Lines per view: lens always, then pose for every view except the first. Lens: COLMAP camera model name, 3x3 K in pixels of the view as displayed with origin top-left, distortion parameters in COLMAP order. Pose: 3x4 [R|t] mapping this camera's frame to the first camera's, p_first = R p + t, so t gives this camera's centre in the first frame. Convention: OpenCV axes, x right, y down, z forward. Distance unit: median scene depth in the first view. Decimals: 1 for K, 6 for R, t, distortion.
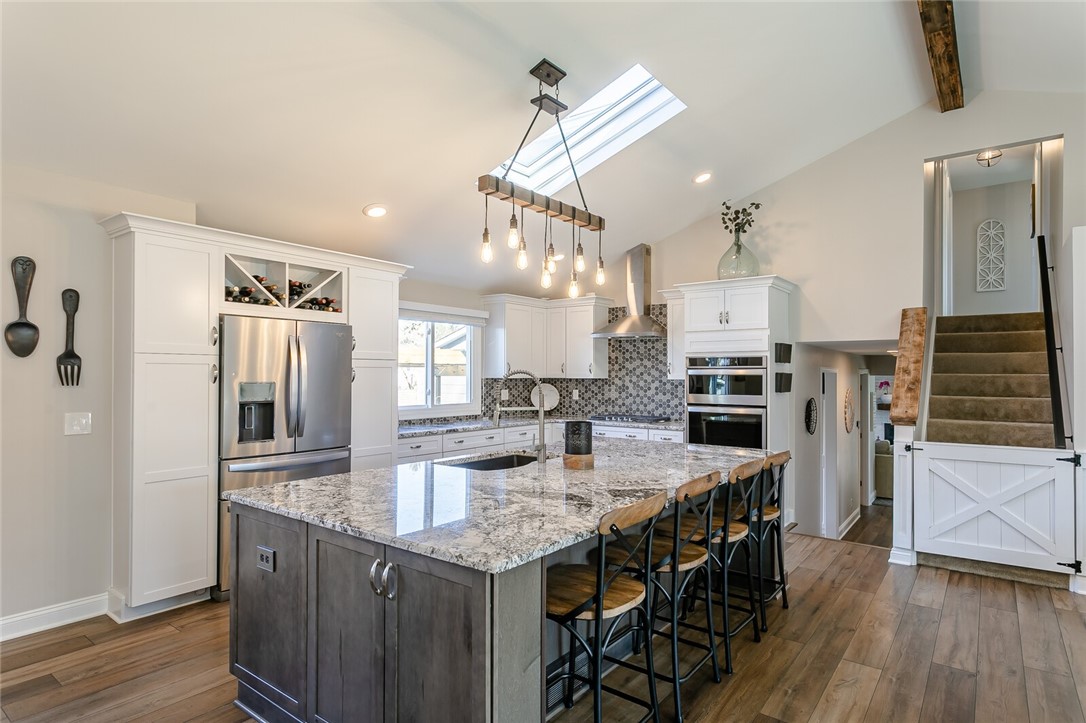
lens RADIAL K [[587.8, 0, 545.2], [0, 587.8, 366.8], [0, 0, 1]] dist [-0.001308, 0.000025]
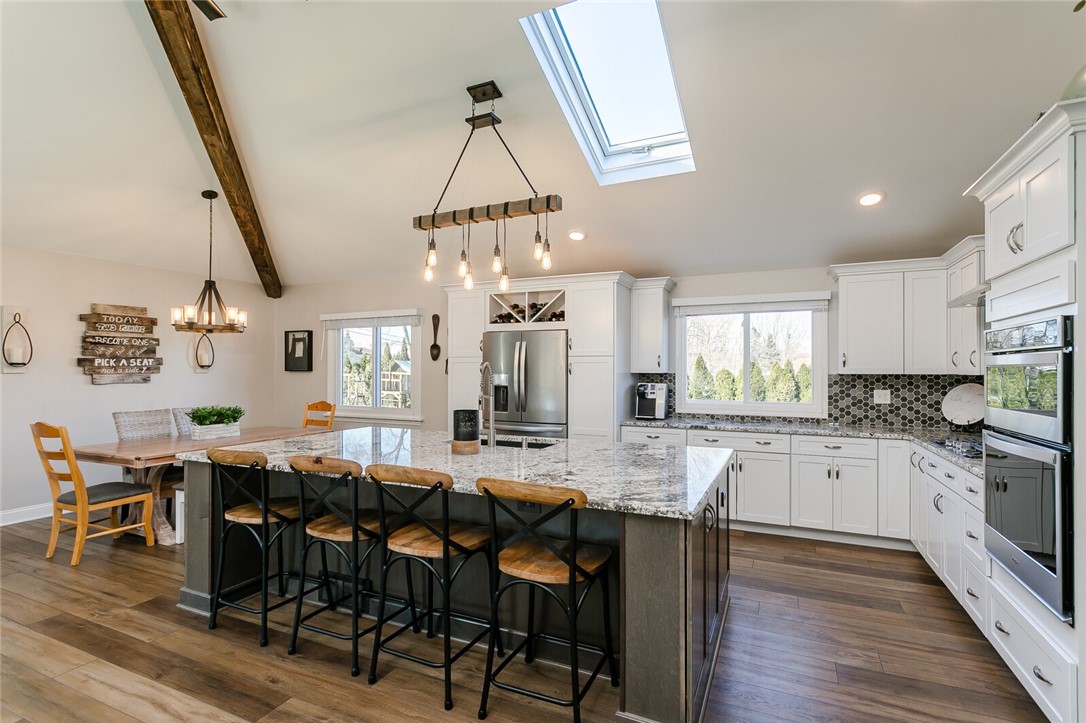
lens RADIAL K [[520.1, 0, 542.7], [0, 520.1, 366.6], [0, 0, 1]] dist [0.001915, 0.001389]
pose [[0.217174, -0.009530, -0.976086, 0.505320], [0.009973, 0.999922, -0.007544, 0.010943], [0.976082, -0.008096, 0.217252, 0.463080]]
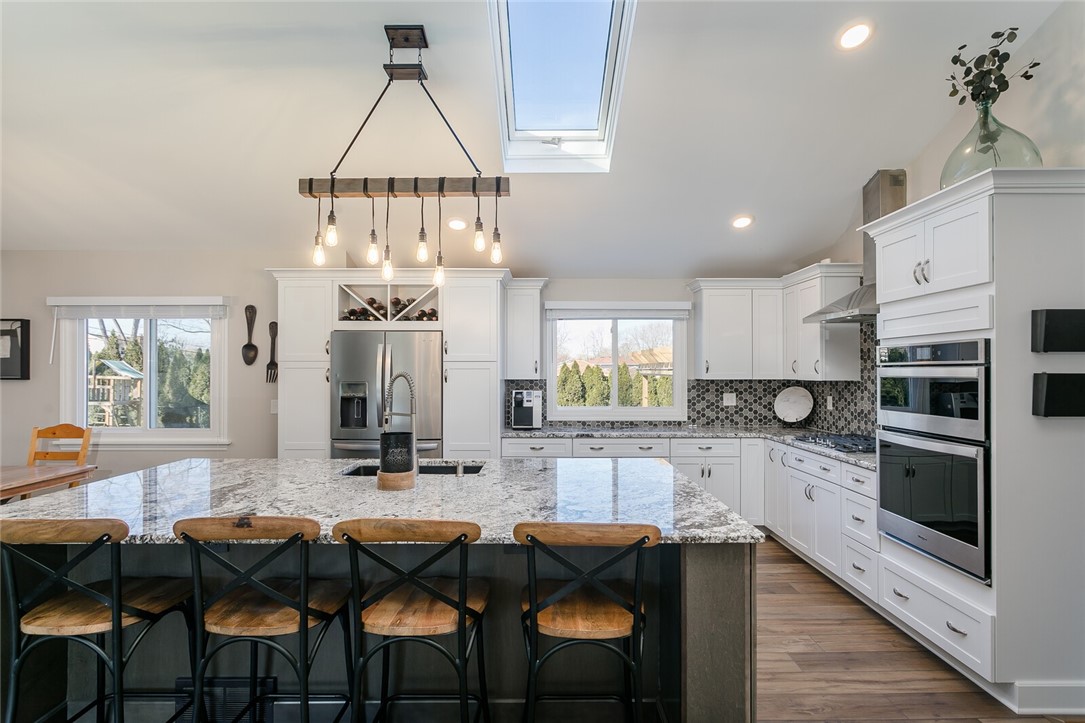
lens RADIAL K [[549.8, 0, 545.1], [0, 549.8, 367.2], [0, 0, 1]] dist [-0.005805, 0.002793]
pose [[0.608655, -0.008923, -0.793385, 0.406871], [0.011889, 0.999927, -0.002125, 0.000916], [0.793346, -0.008139, 0.608717, 0.342095]]
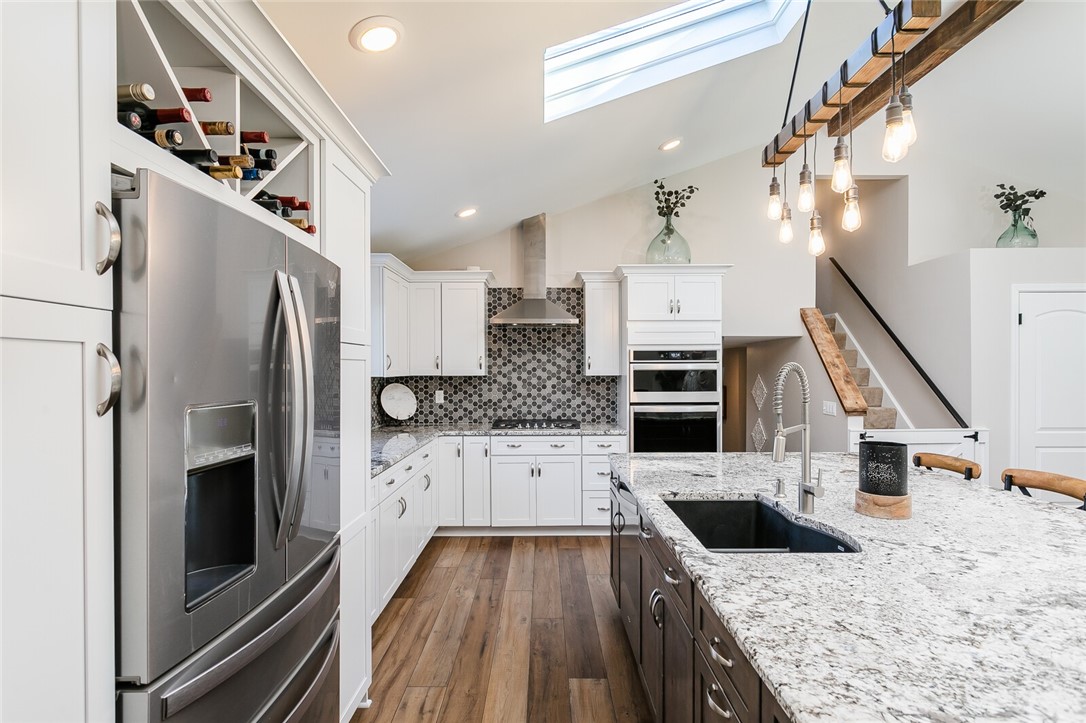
lens RADIAL K [[550.3, 0, 546.4], [0, 550.3, 365.1], [0, 0, 1]] dist [-0.005805, 0.002793]
pose [[0.792979, -0.001559, 0.609248, -0.302721], [-0.000842, 0.999993, 0.003655, 0.002981], [-0.609249, -0.003411, 0.792972, 0.370025]]
